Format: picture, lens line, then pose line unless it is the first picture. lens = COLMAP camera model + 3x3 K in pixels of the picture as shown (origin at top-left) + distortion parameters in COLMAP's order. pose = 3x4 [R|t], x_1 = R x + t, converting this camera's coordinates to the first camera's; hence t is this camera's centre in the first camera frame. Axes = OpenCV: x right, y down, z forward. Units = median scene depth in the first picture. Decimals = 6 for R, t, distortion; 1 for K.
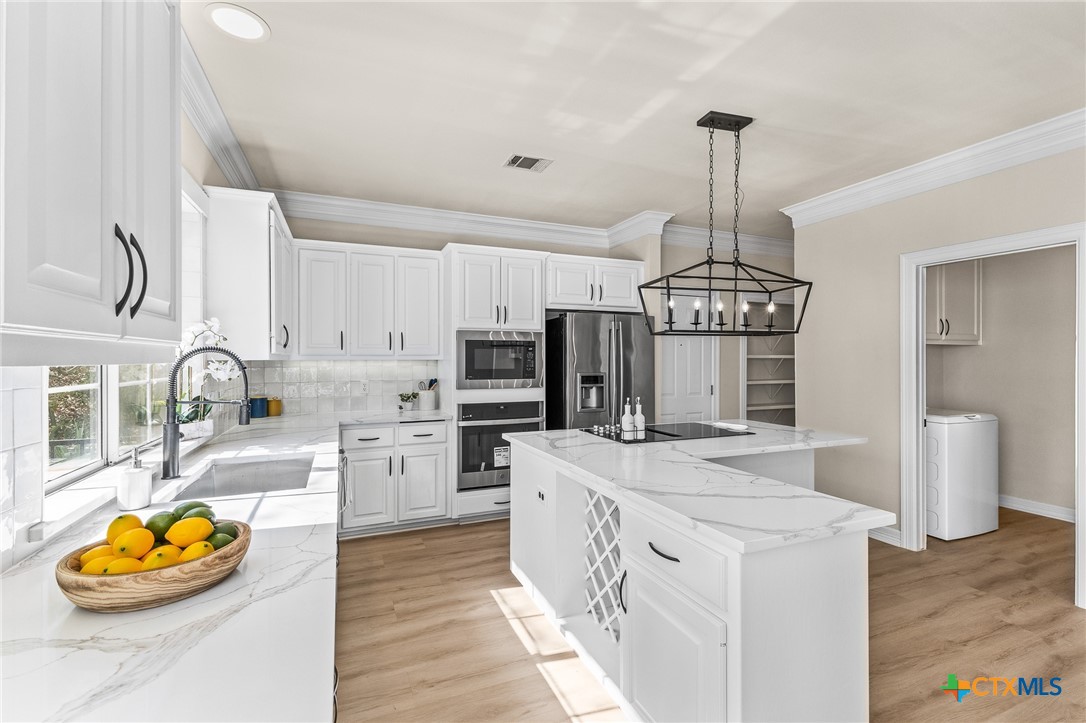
lens RADIAL K [[483.5, 0, 542.4], [0, 483.5, 356.4], [0, 0, 1]] dist [0.006960, -0.000633]
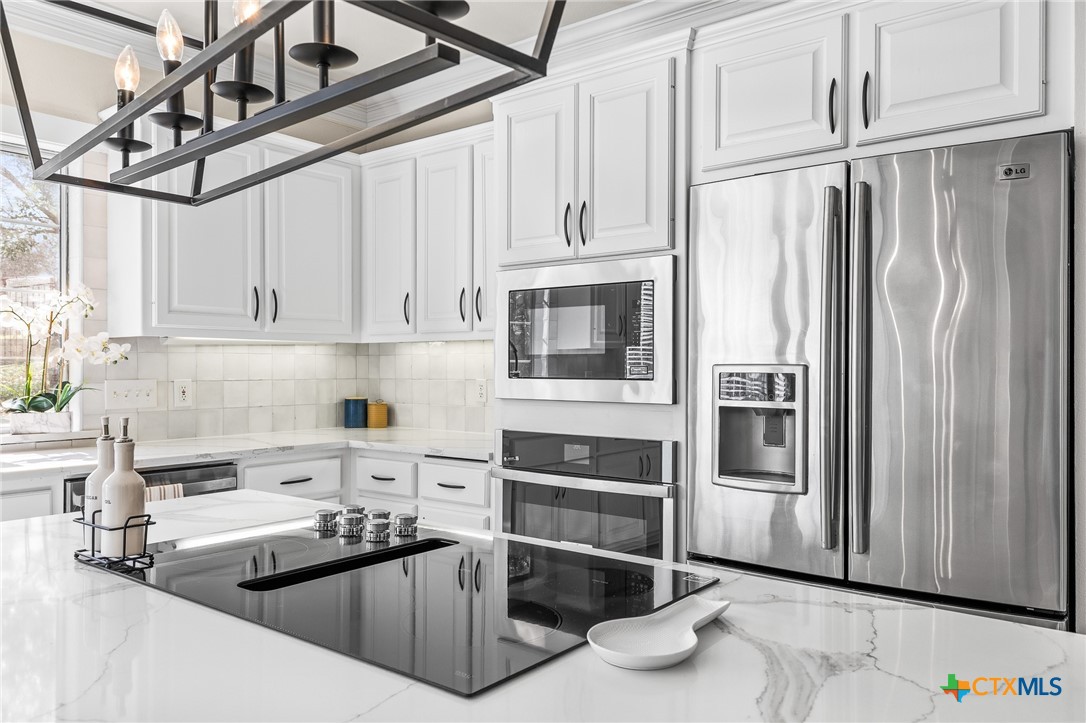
lens RADIAL K [[795.2, 0, 543.2], [0, 795.2, 364.6], [0, 0, 1]] dist [0.017069, 0.001222]
pose [[0.474173, 0.000580, -0.880432, 0.509581], [0.002749, 0.999994, 0.002140, 0.033292], [0.880428, -0.003435, 0.474168, 0.661563]]
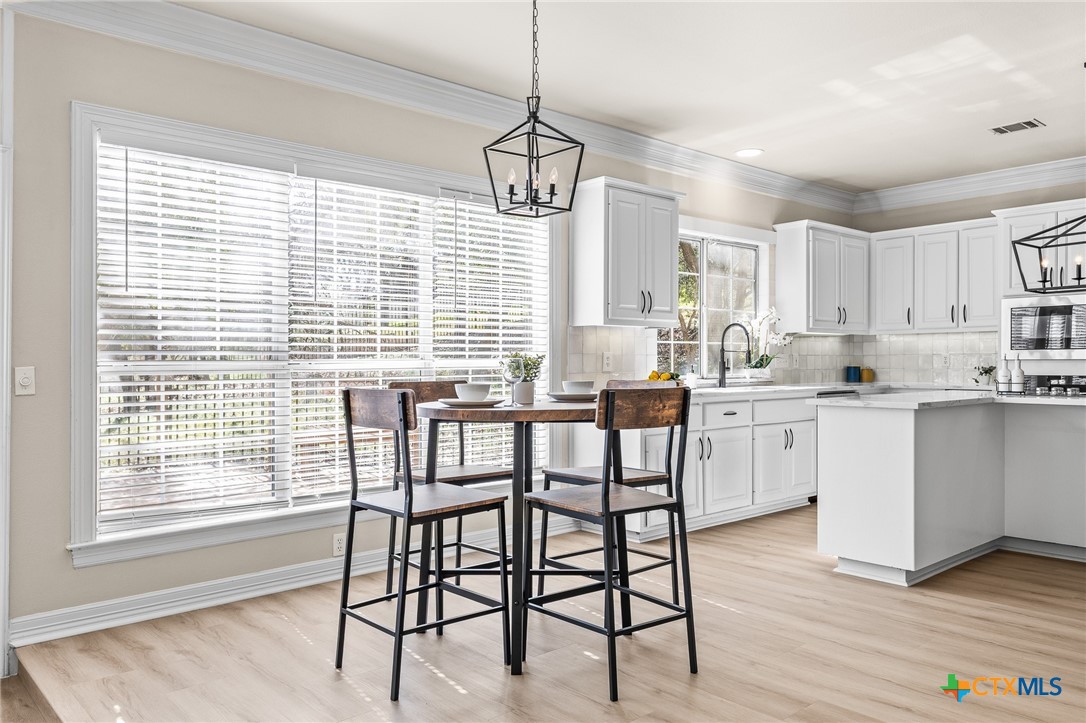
lens RADIAL K [[795.2, 0, 542.6], [0, 795.2, 361.4], [0, 0, 1]] dist [0.017069, 0.001222]
pose [[0.316687, -0.002989, -0.948525, 1.040008], [0.010095, 0.999949, 0.000219, 0.061146], [0.948476, -0.009645, 0.316701, -0.381690]]
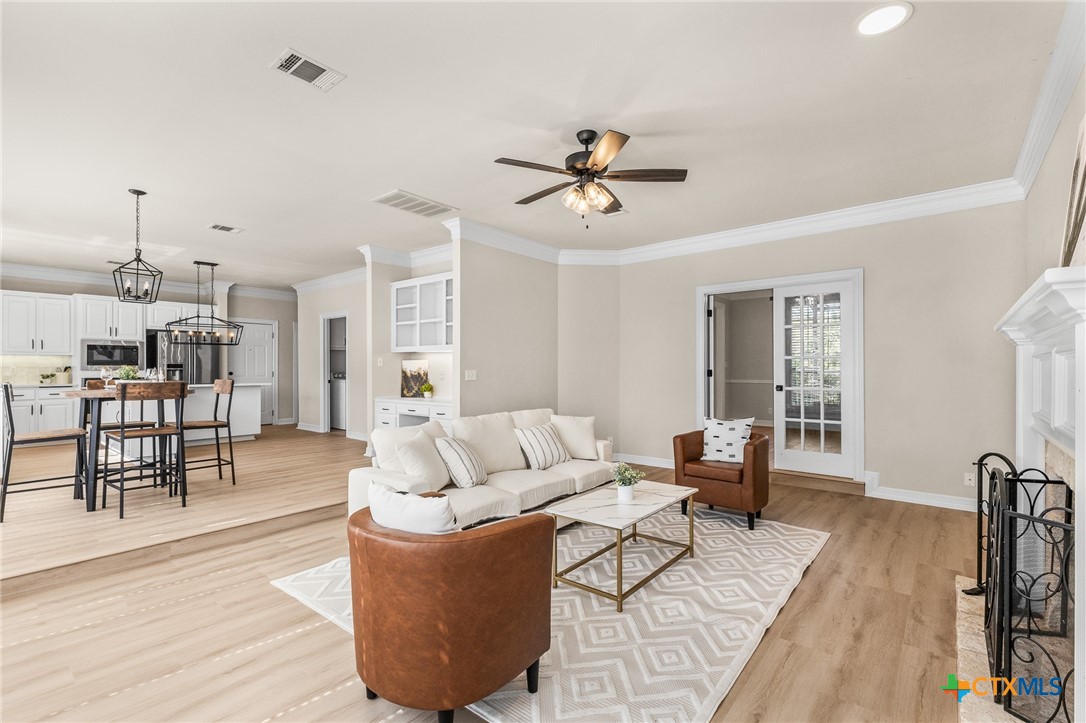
lens RADIAL K [[483.5, 0, 548.7], [0, 483.5, 365.4], [0, 0, 1]] dist [0.006960, -0.000633]
pose [[0.888410, 0.001005, 0.459049, 0.574718], [-0.000217, 0.999998, -0.001769, 0.051277], [-0.459050, 0.001472, 0.888409, -1.532703]]
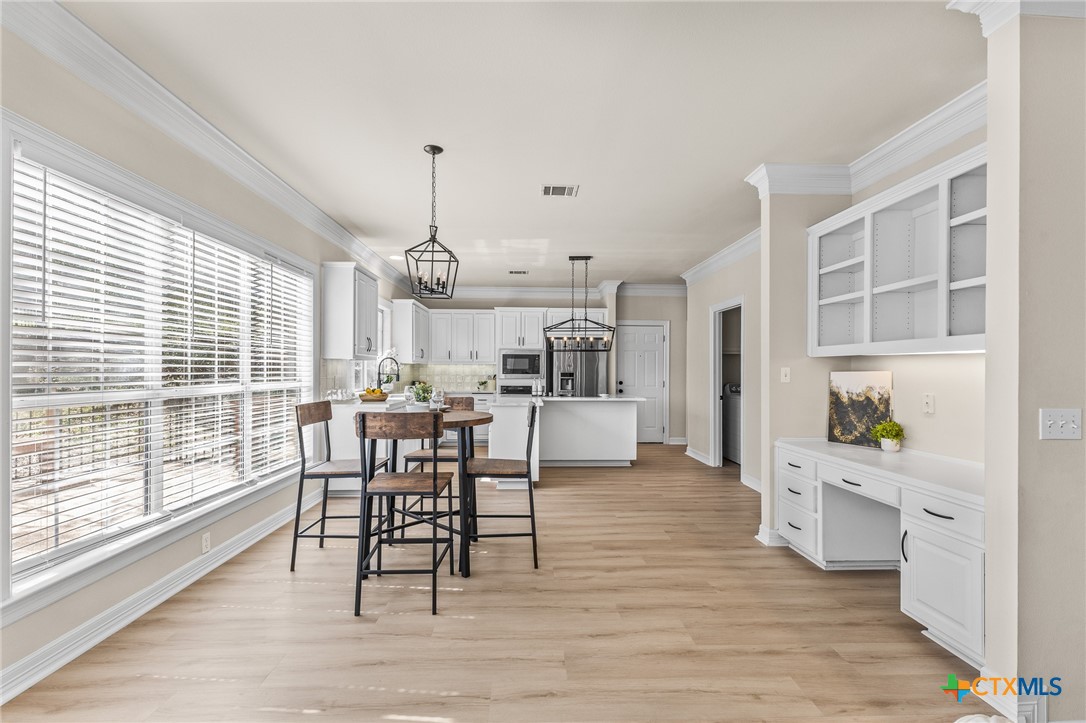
lens RADIAL K [[483.5, 0, 542.9], [0, 483.5, 369.1], [0, 0, 1]] dist [0.006960, -0.000633]
pose [[0.934566, 0.001393, -0.355786, 0.715325], [-0.001563, 0.999999, -0.000191, 0.027592], [0.355785, 0.000735, 0.934568, -0.832266]]
